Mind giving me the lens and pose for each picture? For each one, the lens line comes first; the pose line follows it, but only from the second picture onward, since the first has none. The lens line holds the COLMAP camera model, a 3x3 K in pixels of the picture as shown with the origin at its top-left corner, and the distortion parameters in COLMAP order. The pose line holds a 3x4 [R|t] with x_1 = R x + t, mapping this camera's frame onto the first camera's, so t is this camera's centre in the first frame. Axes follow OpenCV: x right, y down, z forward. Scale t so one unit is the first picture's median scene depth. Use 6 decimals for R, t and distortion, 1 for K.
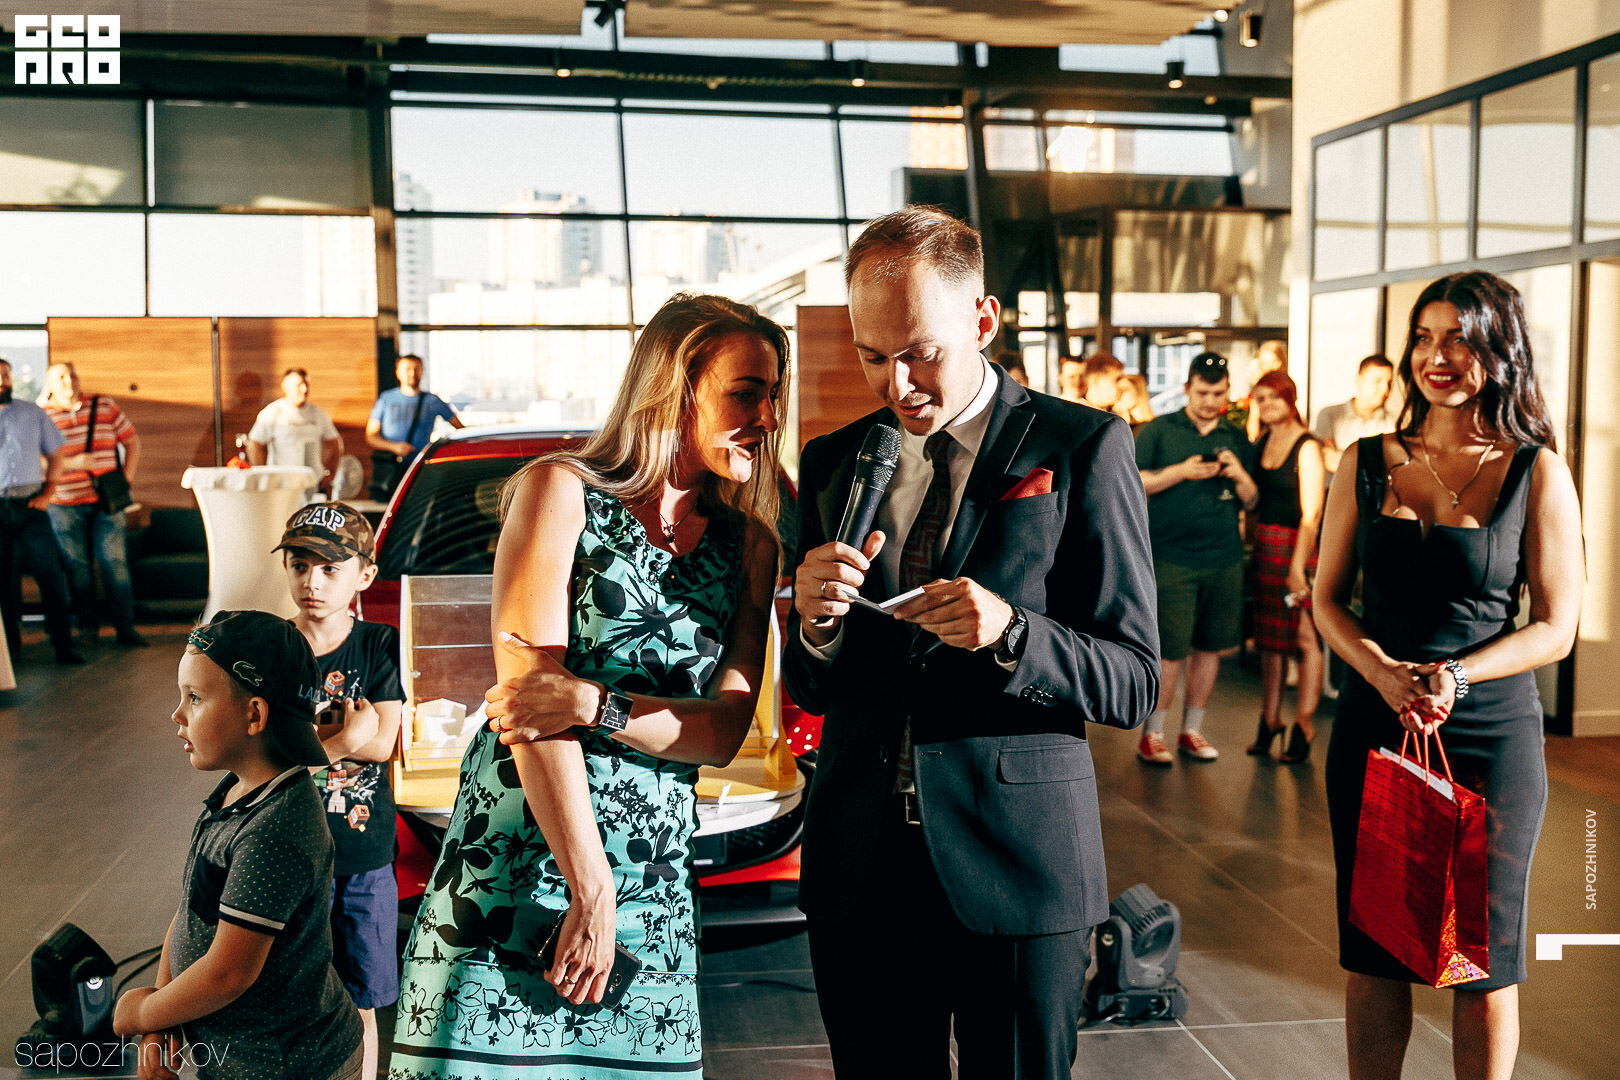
lens RADIAL K [[1921.3, 0, 810.0], [0, 1921.3, 540.0], [0, 0, 1]] dist [-0.001510, -0.030221]
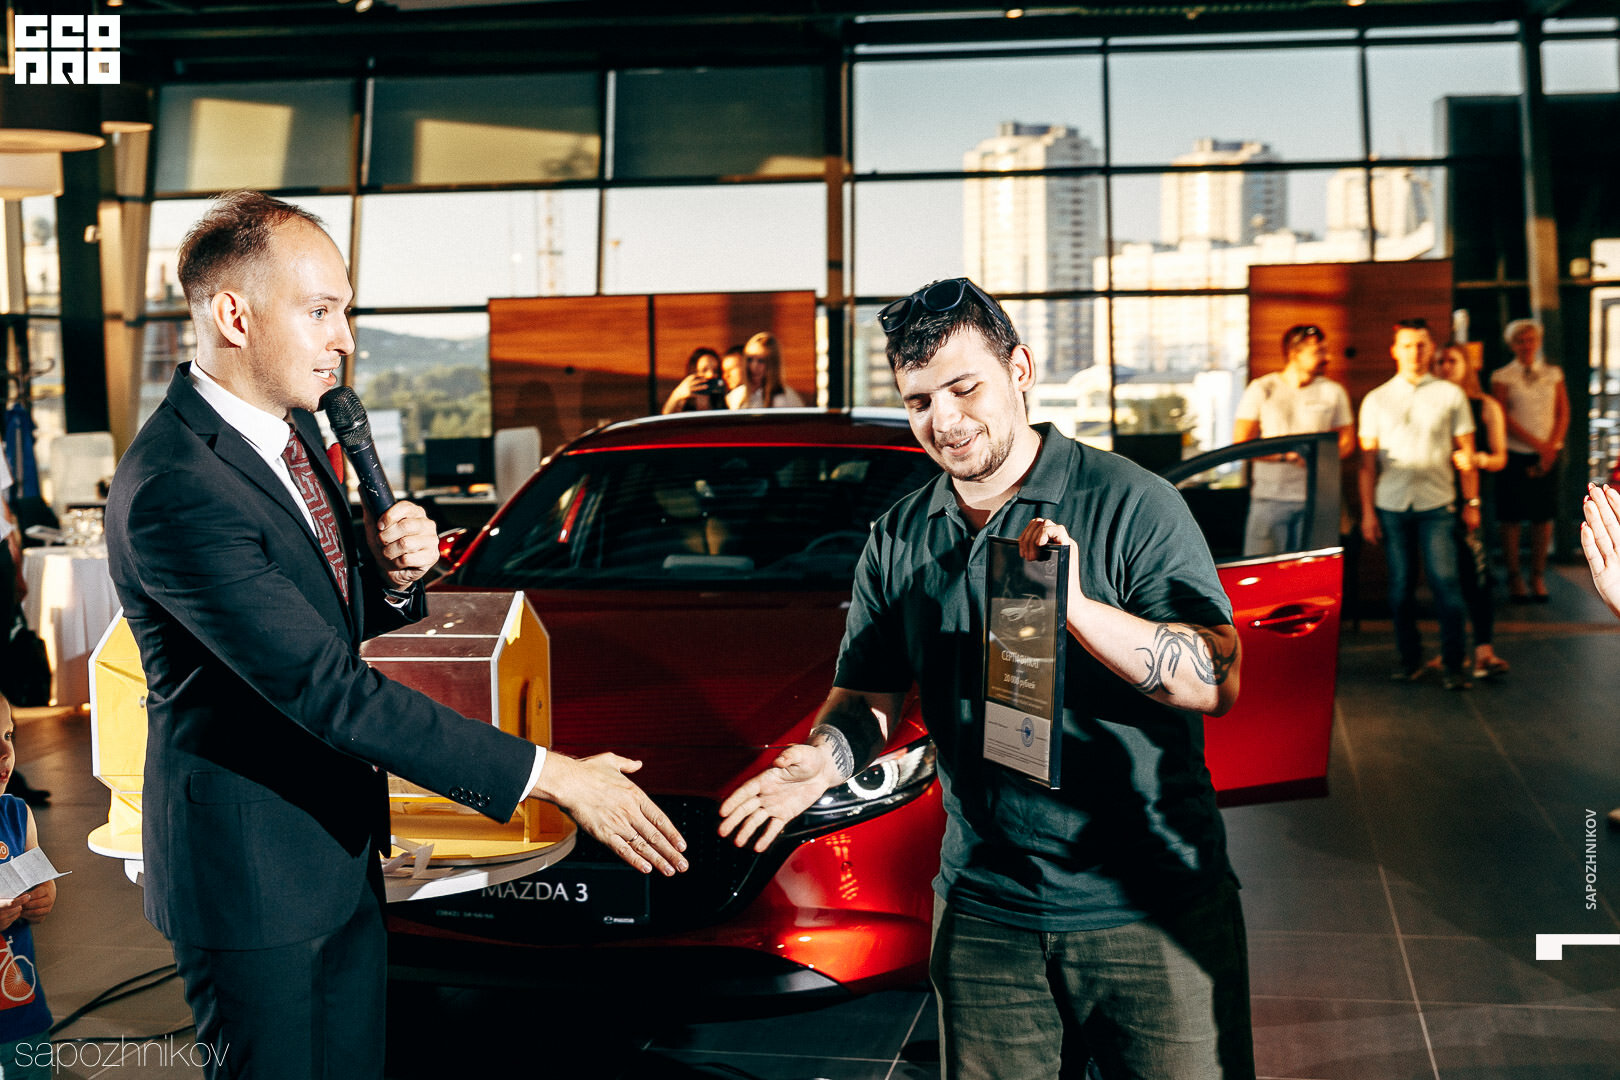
lens RADIAL K [[2085.1, 0, 808.9], [0, 2085.1, 547.8], [0, 0, 1]] dist [0.000525, -0.029066]
pose [[0.944324, 0.015460, -0.328655, 0.094781], [-0.011555, 0.999838, 0.013832, -0.004566], [0.328815, -0.009264, 0.944349, 0.038501]]
